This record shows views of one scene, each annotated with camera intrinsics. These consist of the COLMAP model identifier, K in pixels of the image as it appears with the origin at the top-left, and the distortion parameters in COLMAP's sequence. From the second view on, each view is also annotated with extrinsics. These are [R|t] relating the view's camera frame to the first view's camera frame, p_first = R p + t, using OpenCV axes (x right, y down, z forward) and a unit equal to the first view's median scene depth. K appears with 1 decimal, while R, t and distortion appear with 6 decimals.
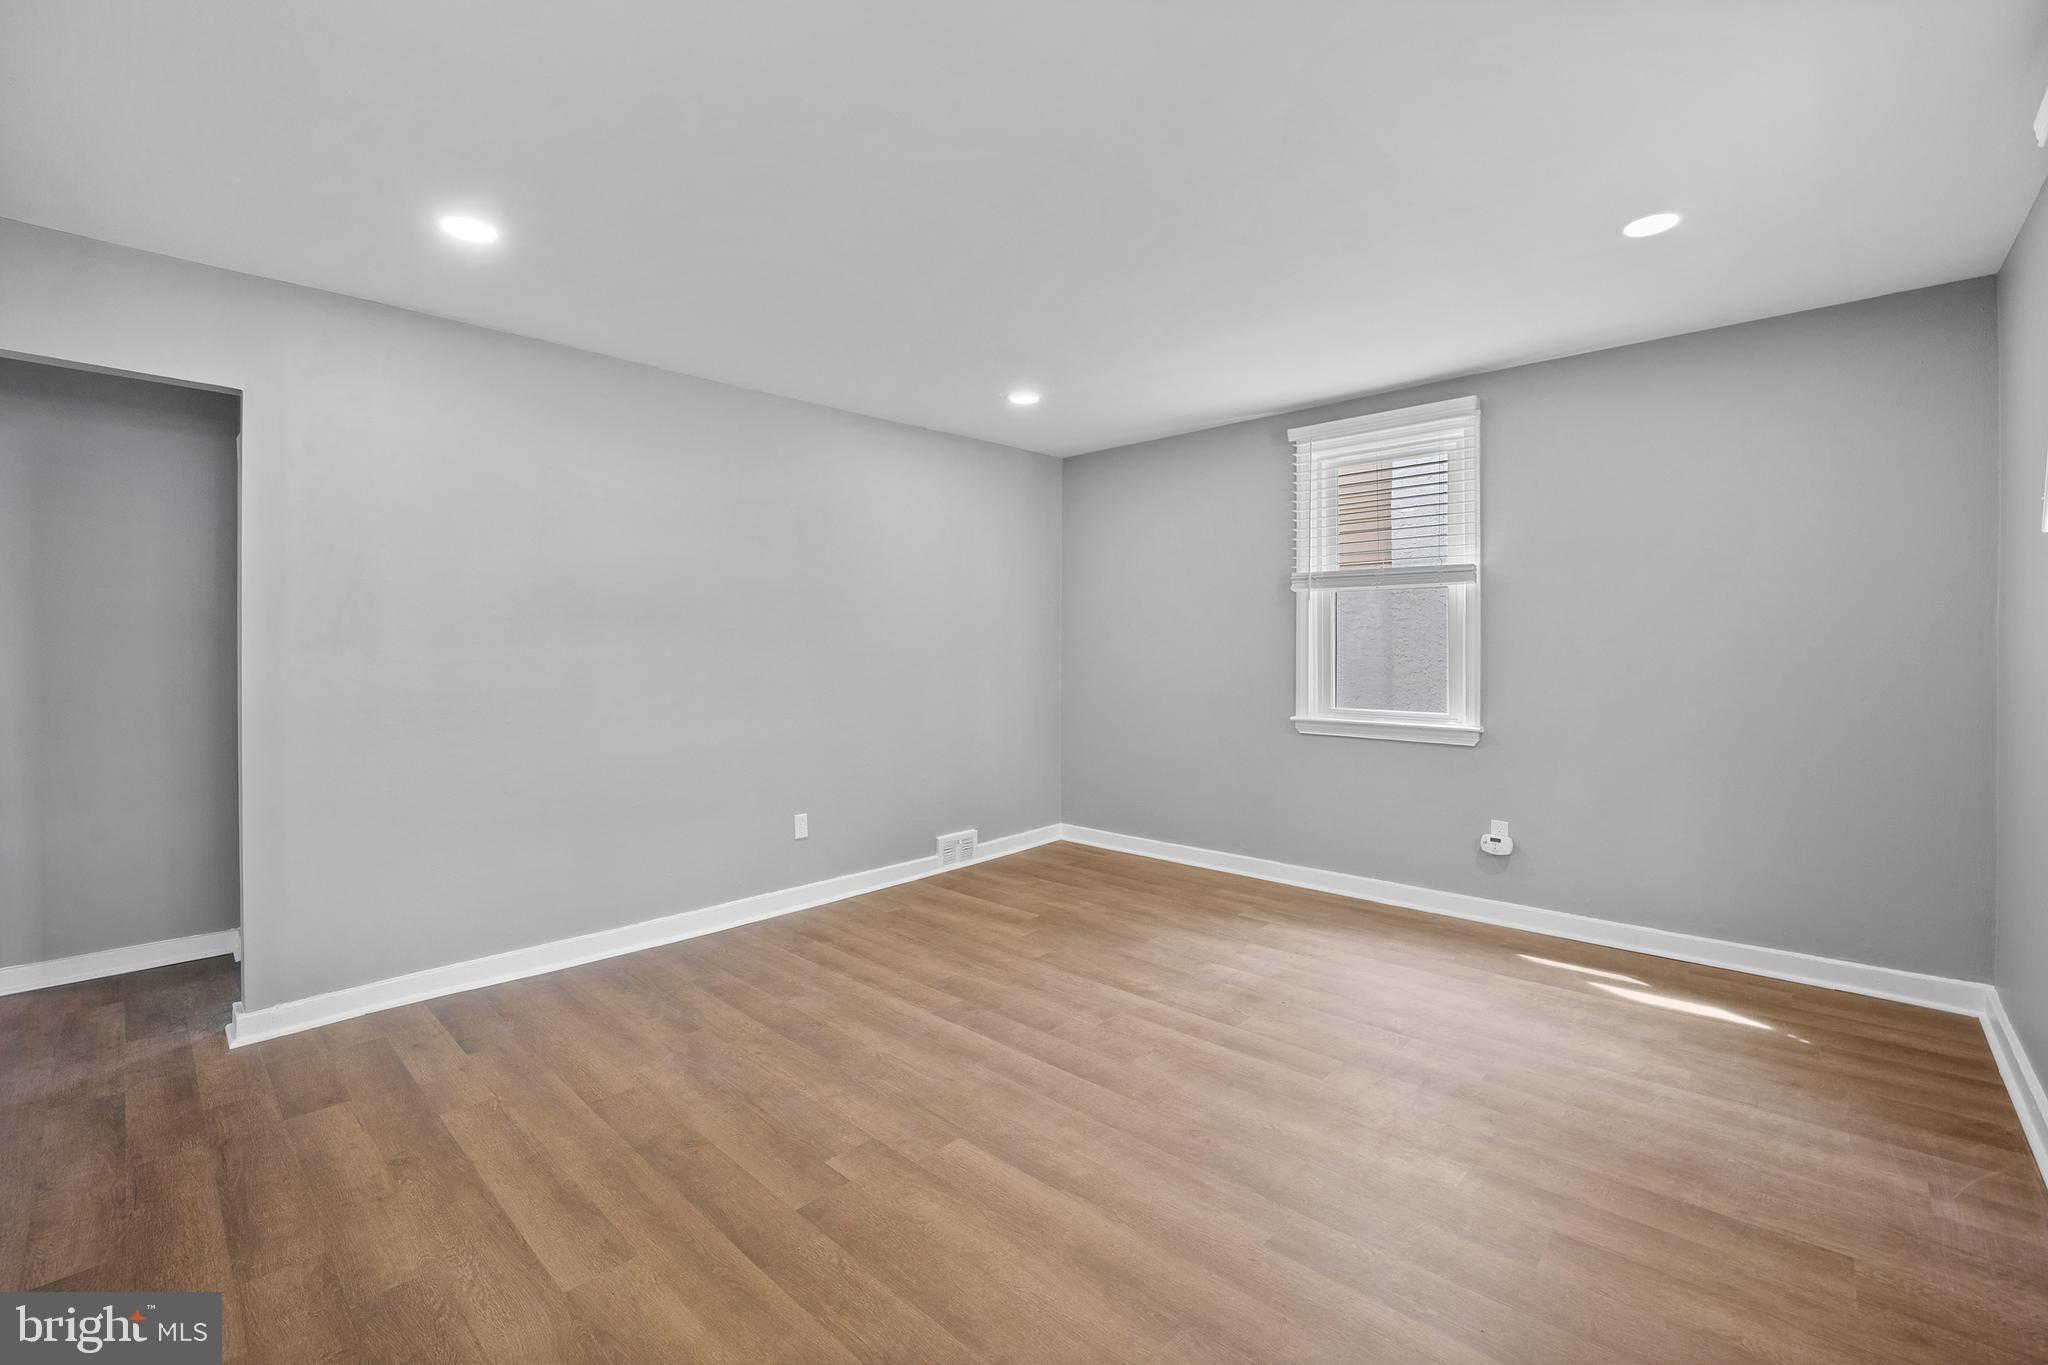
lens RADIAL K [[870.1, 0, 1015.7], [0, 870.1, 659.0], [0, 0, 1]] dist [-0.022334, 0.000042]
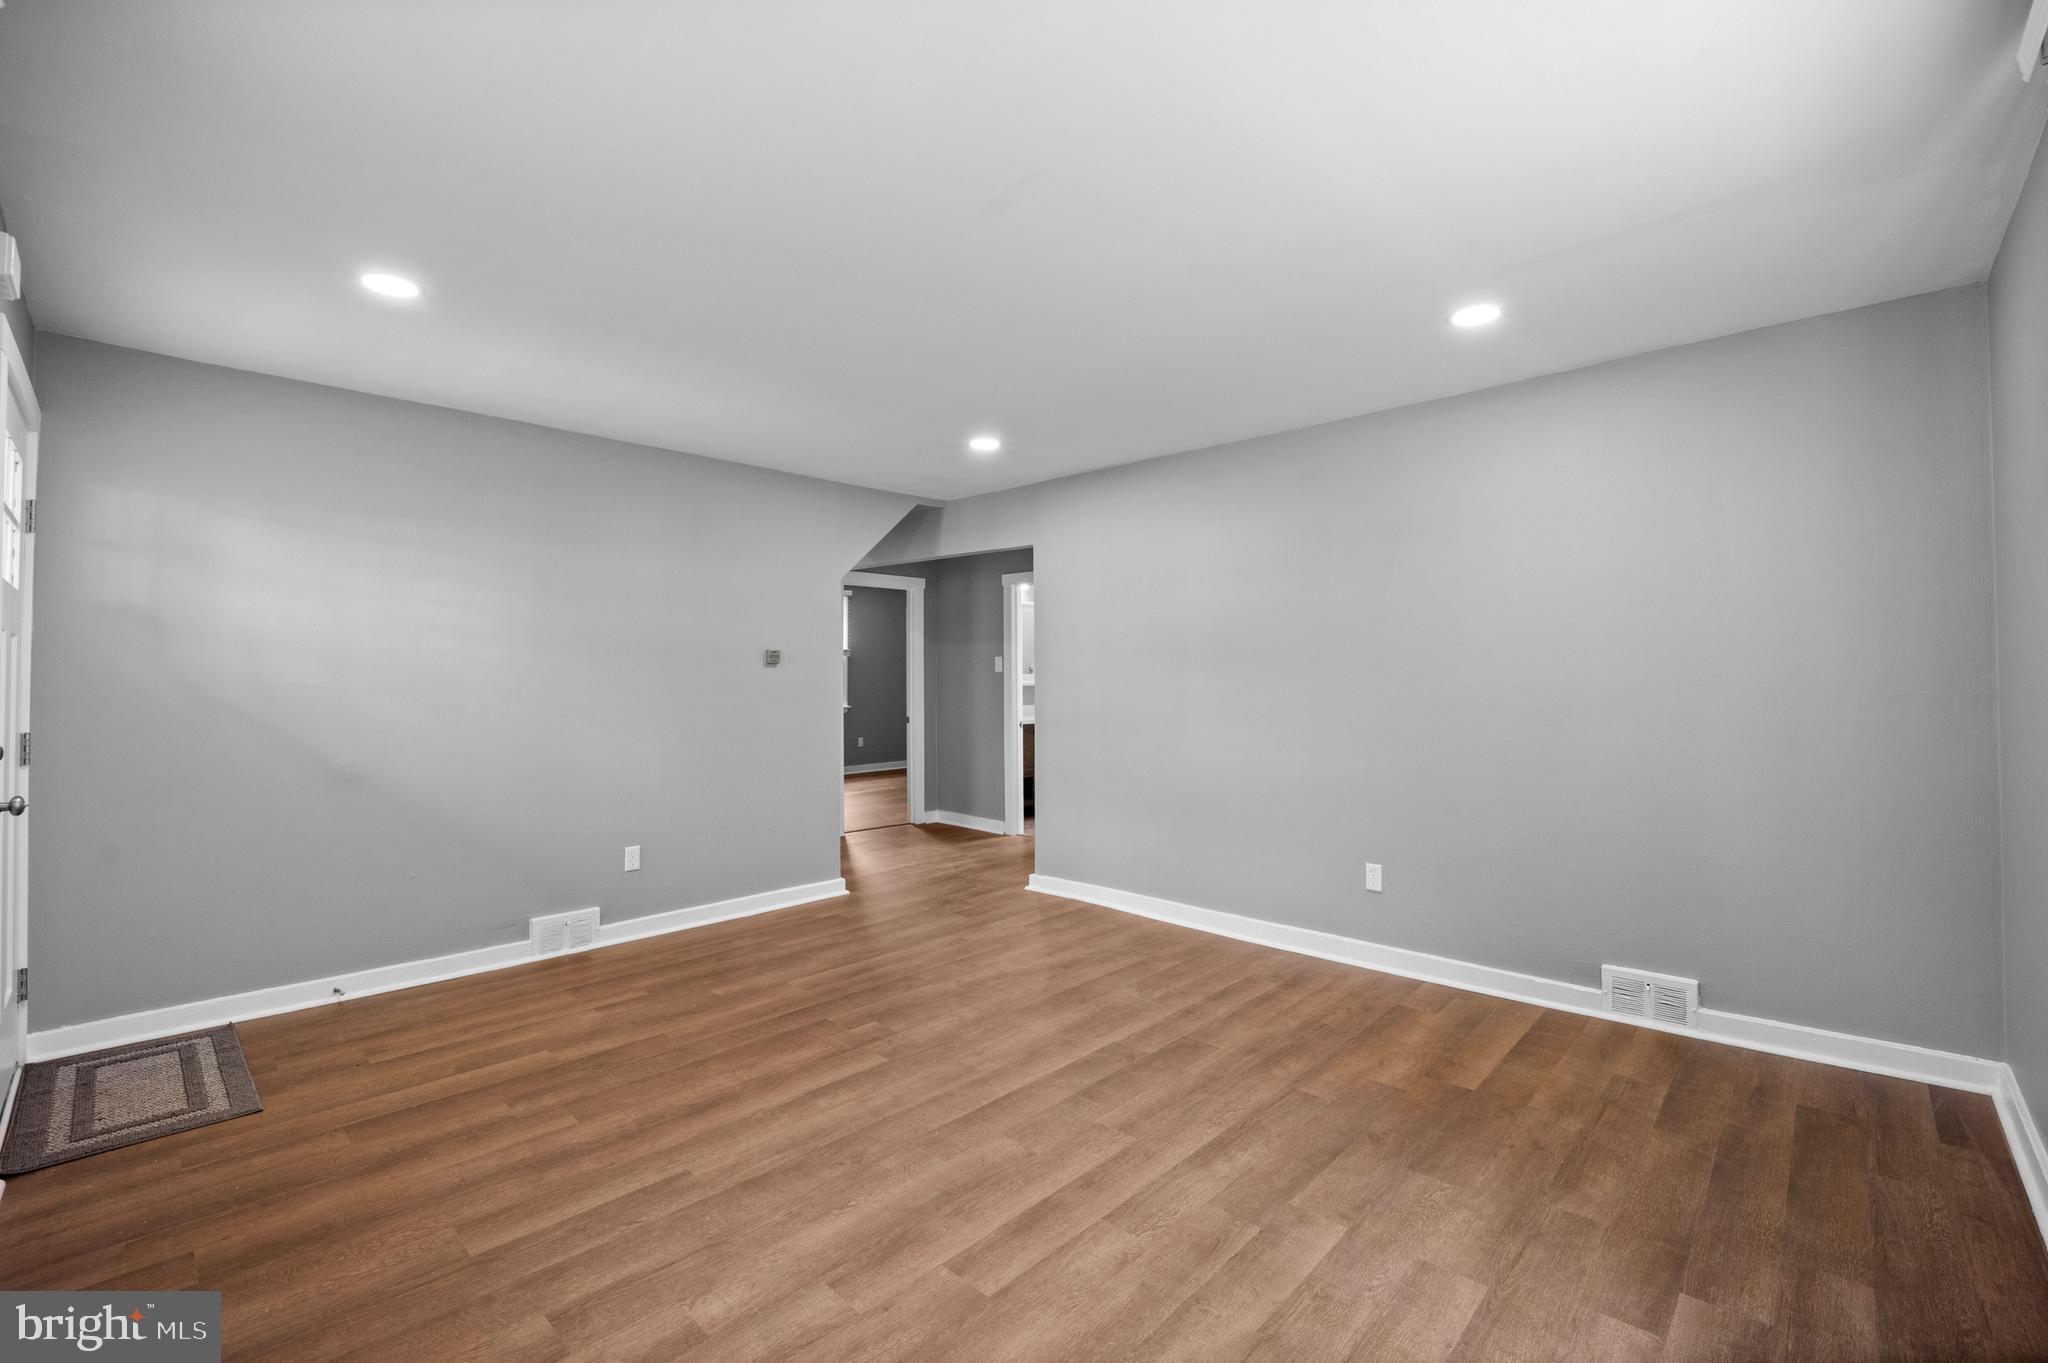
lens RADIAL K [[861.5, 0, 1022.2], [0, 861.5, 670.8], [0, 0, 1]] dist [-0.020995, -0.000375]
pose [[-0.000404, -0.005932, -0.999982, 0.930960], [-0.009844, 0.999934, -0.005928, -0.020656], [0.999951, 0.009842, -0.000463, 0.903266]]
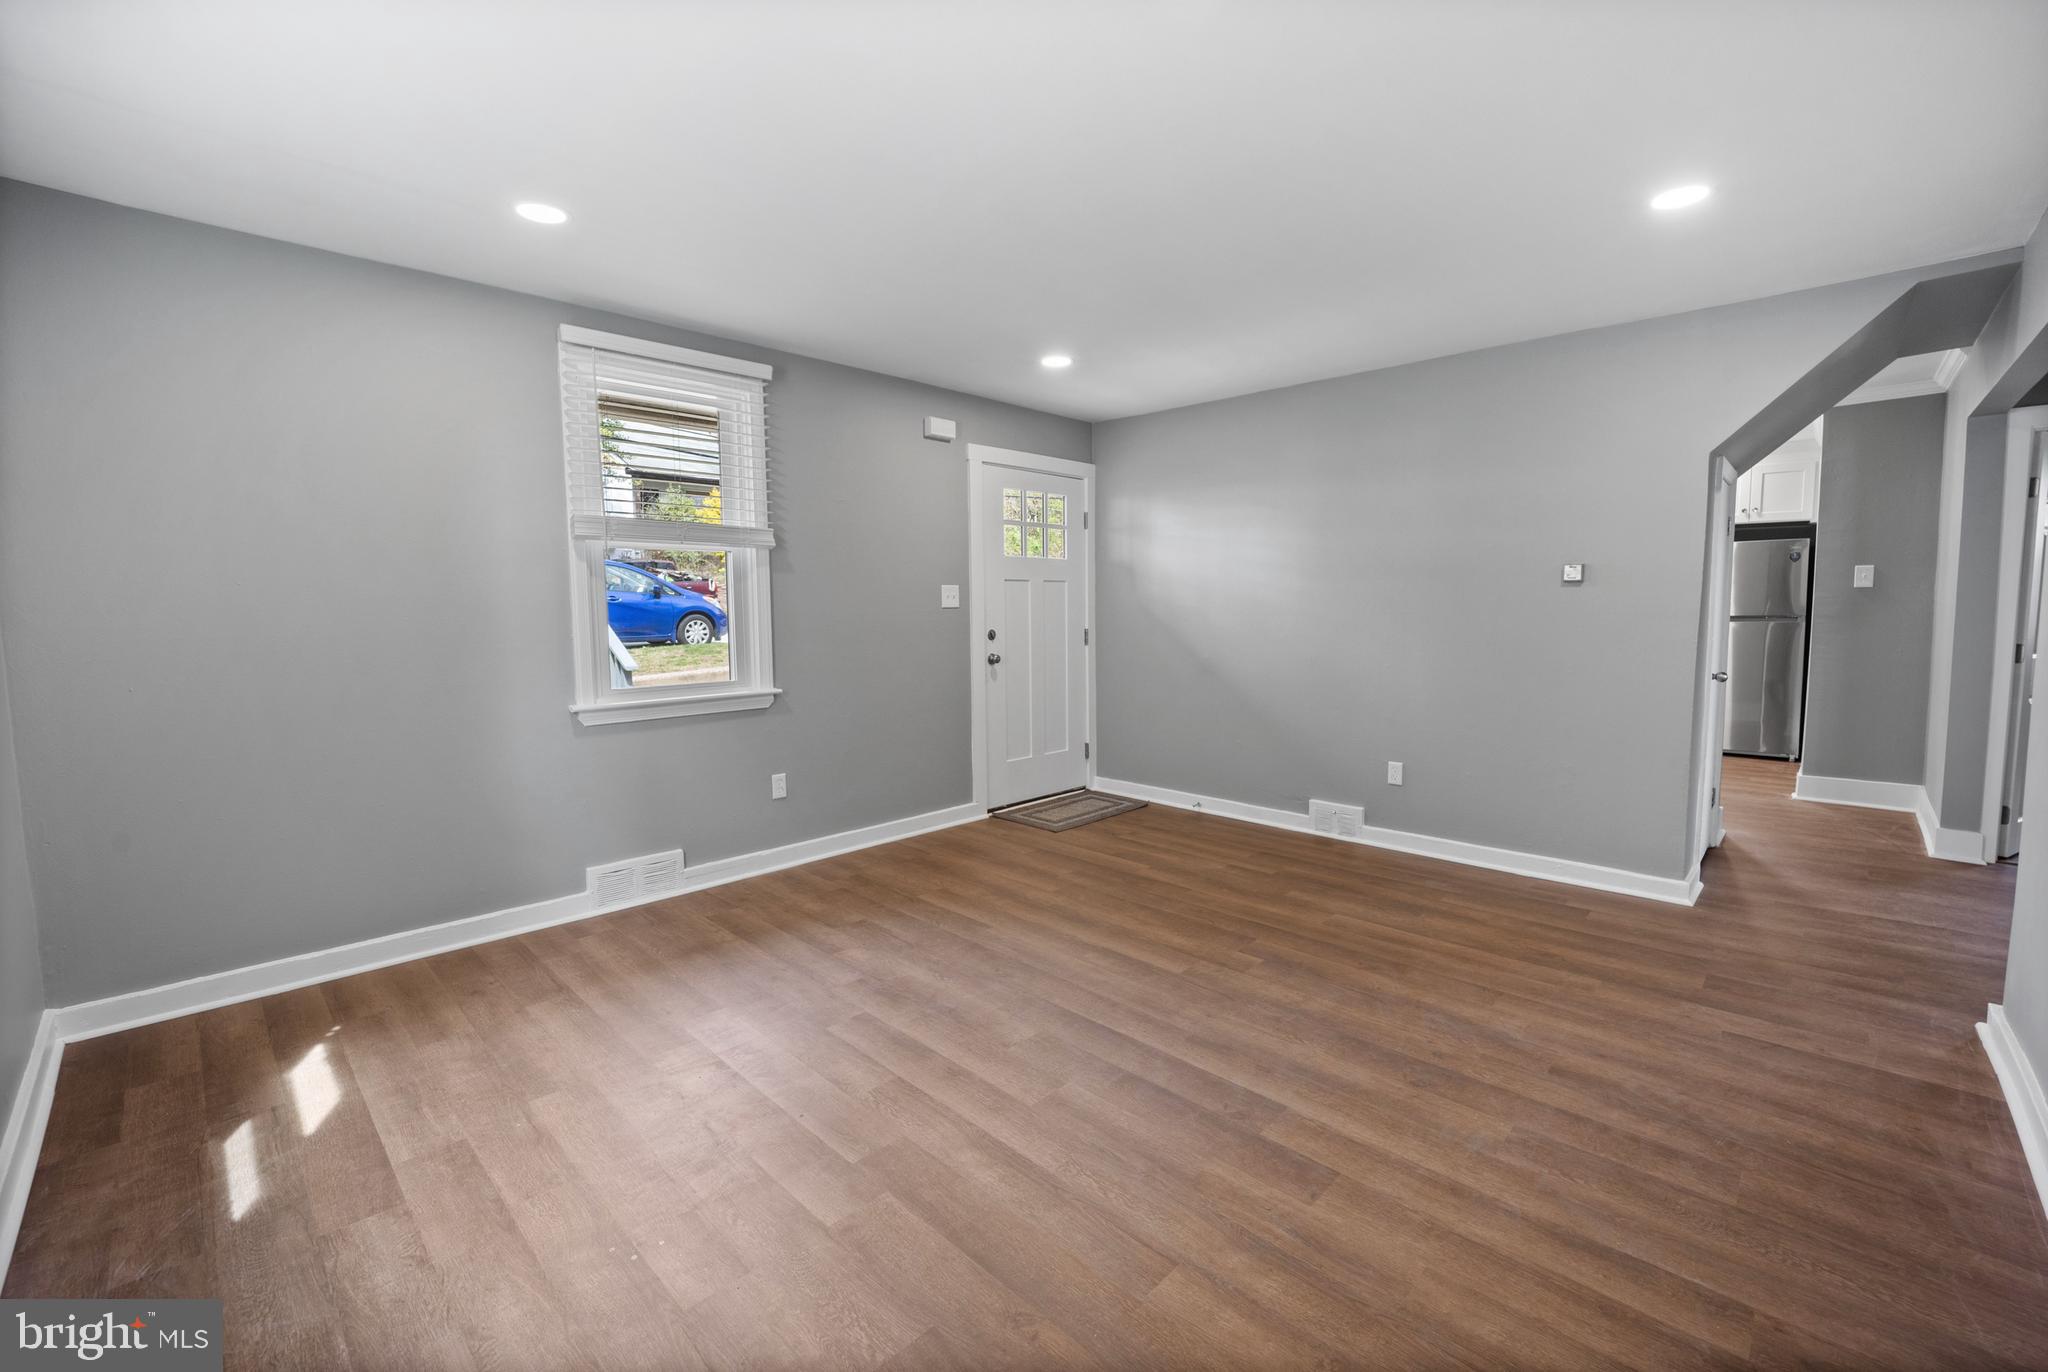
lens RADIAL K [[838.7, 0, 1039.2], [0, 838.7, 675.0], [0, 0, 1]] dist [-0.020107, 0.000027]
pose [[-0.999947, 0.009760, -0.003409, 0.115767], [0.009378, 0.995120, 0.098227, -0.030057], [0.004351, 0.098190, -0.995158, 1.700529]]
